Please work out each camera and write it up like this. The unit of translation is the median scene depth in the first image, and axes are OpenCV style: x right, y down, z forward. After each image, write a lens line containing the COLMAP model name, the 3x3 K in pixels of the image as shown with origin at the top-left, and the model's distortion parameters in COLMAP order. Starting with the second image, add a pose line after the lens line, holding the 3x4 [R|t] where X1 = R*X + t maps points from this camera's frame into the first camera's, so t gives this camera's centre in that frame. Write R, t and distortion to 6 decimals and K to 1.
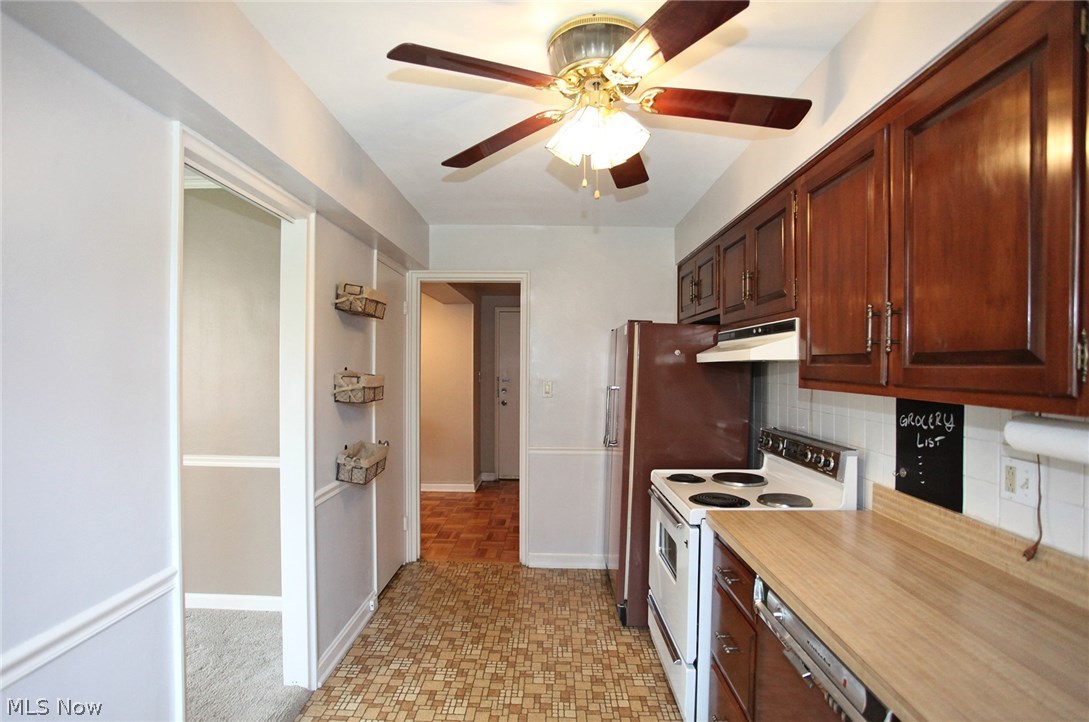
lens RADIAL K [[545.1, 0, 531.1], [0, 545.1, 369.6], [0, 0, 1]] dist [-0.074120, 0.055003]
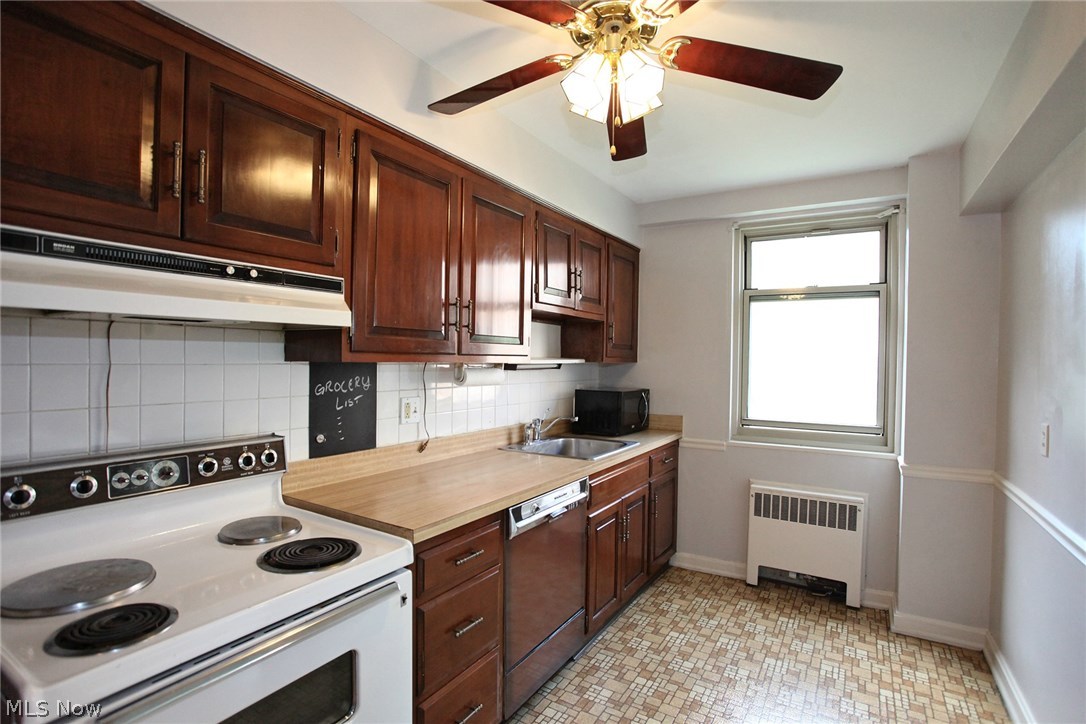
lens RADIAL K [[533.9, 0, 548.5], [0, 533.9, 364.2], [0, 0, 1]] dist [-0.066865, 0.029359]
pose [[-0.877694, -0.026189, 0.478505, -0.193238], [-0.017708, 0.999596, 0.022226, 0.013780], [-0.478894, 0.011034, -0.877803, 1.650205]]
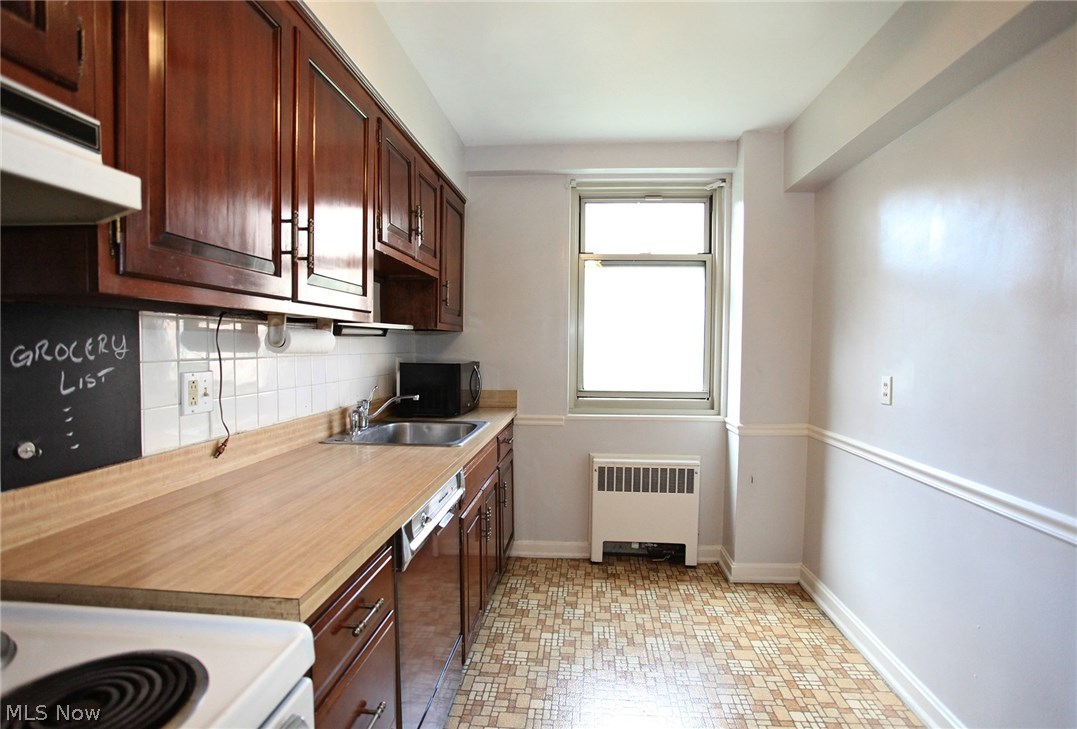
lens RADIAL K [[535.3, 0, 553.2], [0, 535.3, 365.4], [0, 0, 1]] dist [-0.079793, 0.037560]
pose [[-0.999603, -0.017709, 0.021918, 0.137863], [-0.016668, 0.998764, 0.046827, 0.069539], [-0.022720, 0.046443, -0.998663, 1.467177]]
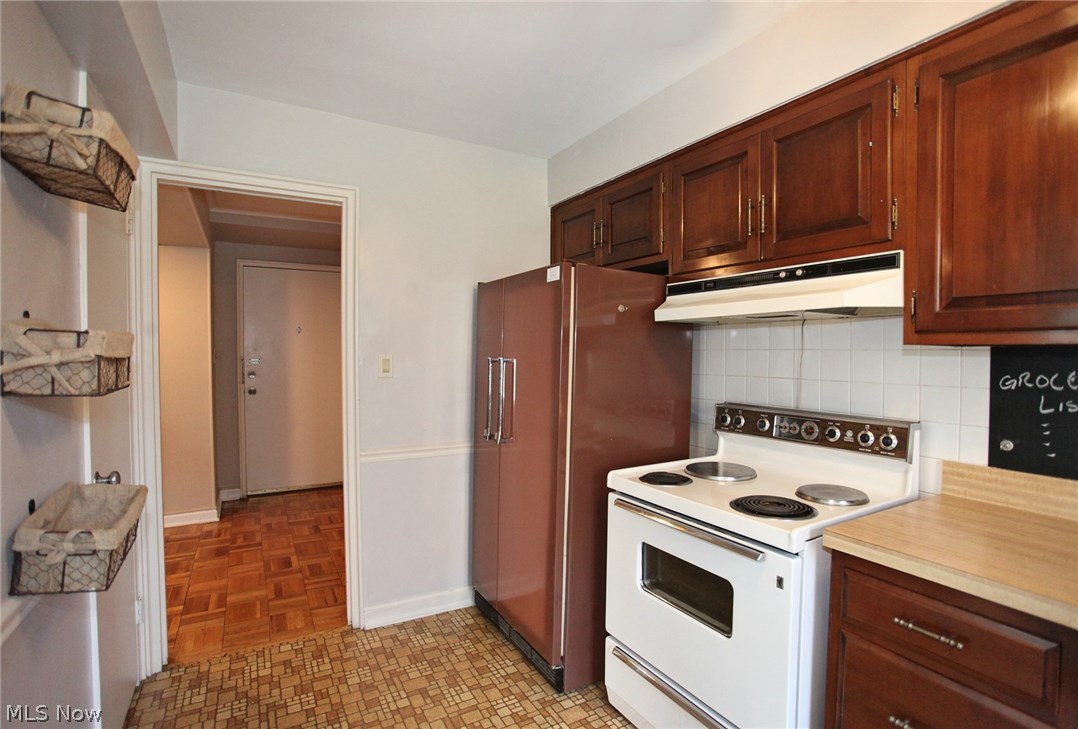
lens RADIAL K [[530.9, 0, 539.5], [0, 530.9, 366.7], [0, 0, 1]] dist [-0.057689, 0.021915]
pose [[0.846729, -0.018332, 0.531708, -0.327721], [0.006587, 0.999691, 0.023977, 0.046188], [-0.531983, -0.016800, 0.846588, 0.690784]]
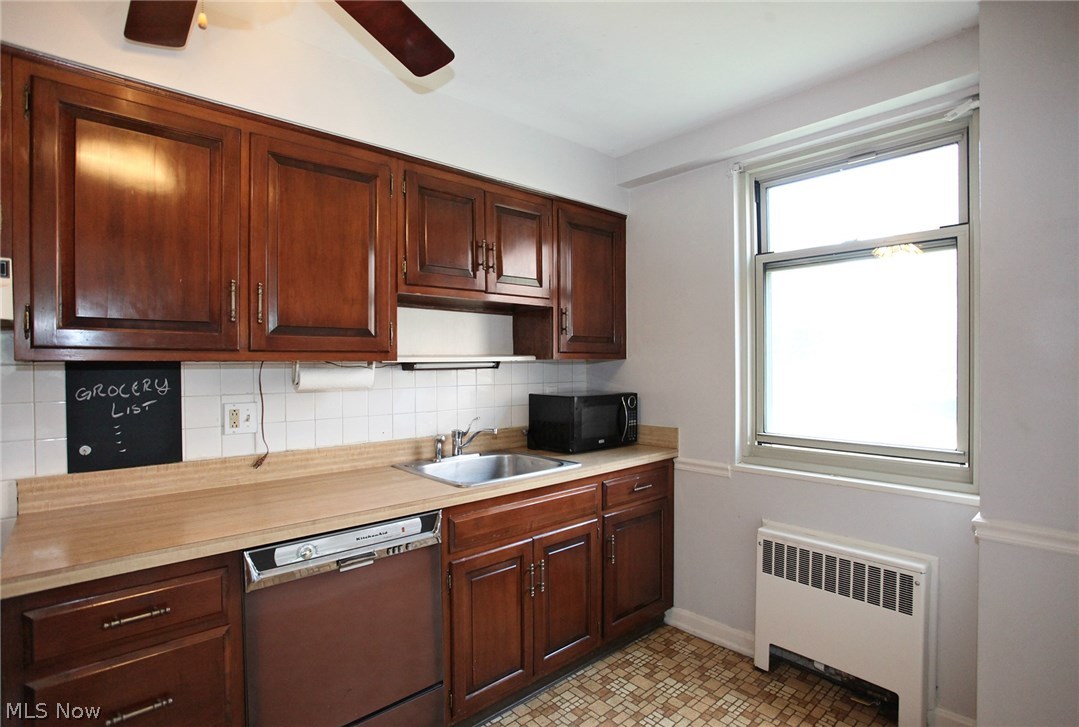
lens RADIAL K [[531.4, 0, 540.0], [0, 531.4, 365.7], [0, 0, 1]] dist [-0.057689, 0.021915]
pose [[-0.698371, -0.009507, 0.715673, -0.473176], [0.005577, 0.999809, 0.018723, 0.033616], [-0.715714, 0.017067, -0.698184, 1.022785]]
